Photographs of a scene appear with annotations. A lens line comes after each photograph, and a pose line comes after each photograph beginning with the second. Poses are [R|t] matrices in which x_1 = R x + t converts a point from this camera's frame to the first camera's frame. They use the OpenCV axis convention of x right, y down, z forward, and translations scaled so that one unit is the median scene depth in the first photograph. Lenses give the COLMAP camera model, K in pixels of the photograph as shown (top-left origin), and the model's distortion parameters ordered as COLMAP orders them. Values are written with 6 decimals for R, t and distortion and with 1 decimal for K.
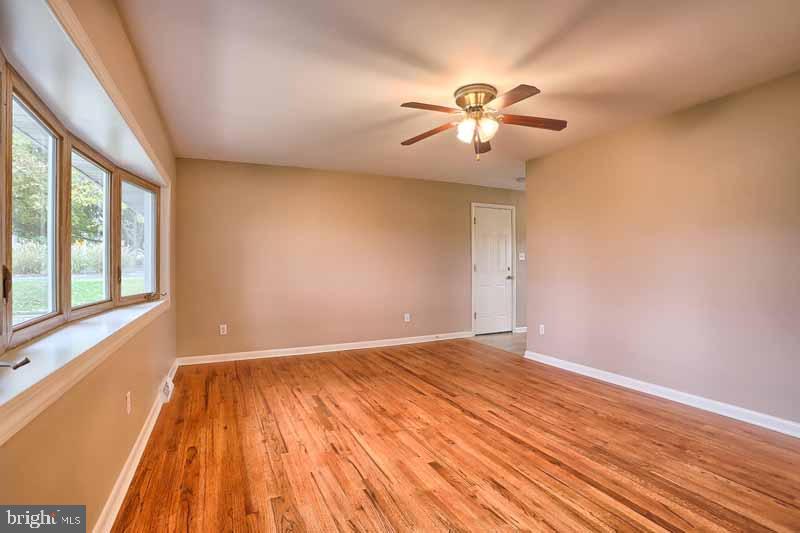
lens RADIAL K [[391.3, 0, 404.9], [0, 391.3, 266.8], [0, 0, 1]] dist [-0.058610, 0.012097]
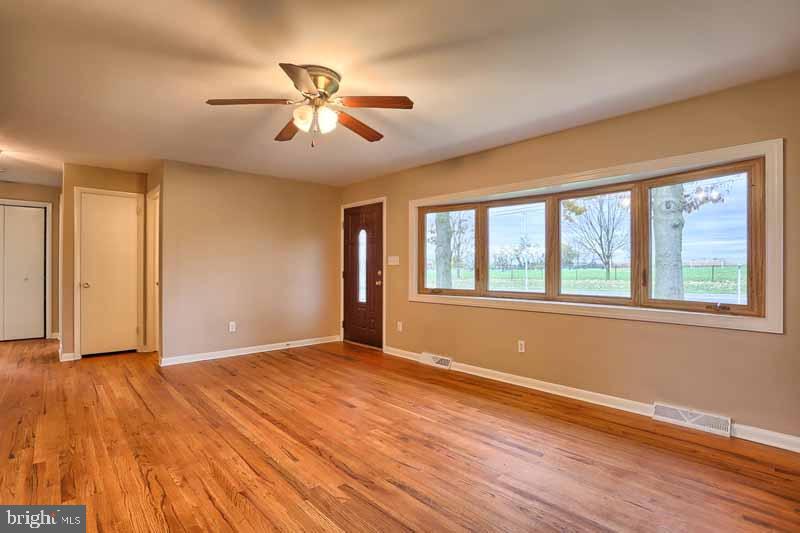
lens RADIAL K [[391.3, 0, 397.2], [0, 391.3, 266.3], [0, 0, 1]] dist [-0.058610, 0.012097]
pose [[-0.956574, -0.000282, -0.291491, 0.254239], [0.001163, 0.999988, -0.004784, -0.006799], [0.291489, -0.004916, -0.956562, 1.827393]]
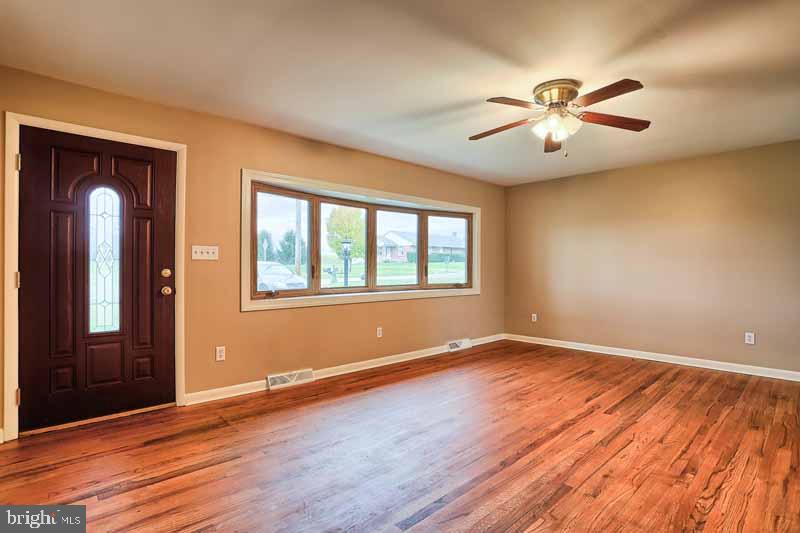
lens RADIAL K [[391.3, 0, 382.3], [0, 391.3, 266.6], [0, 0, 1]] dist [-0.058610, 0.012097]
pose [[0.261648, 0.001921, -0.965161, 0.950561], [0.000065, 0.999998, 0.002008, -0.003245], [0.965163, -0.000588, 0.261647, 0.320046]]
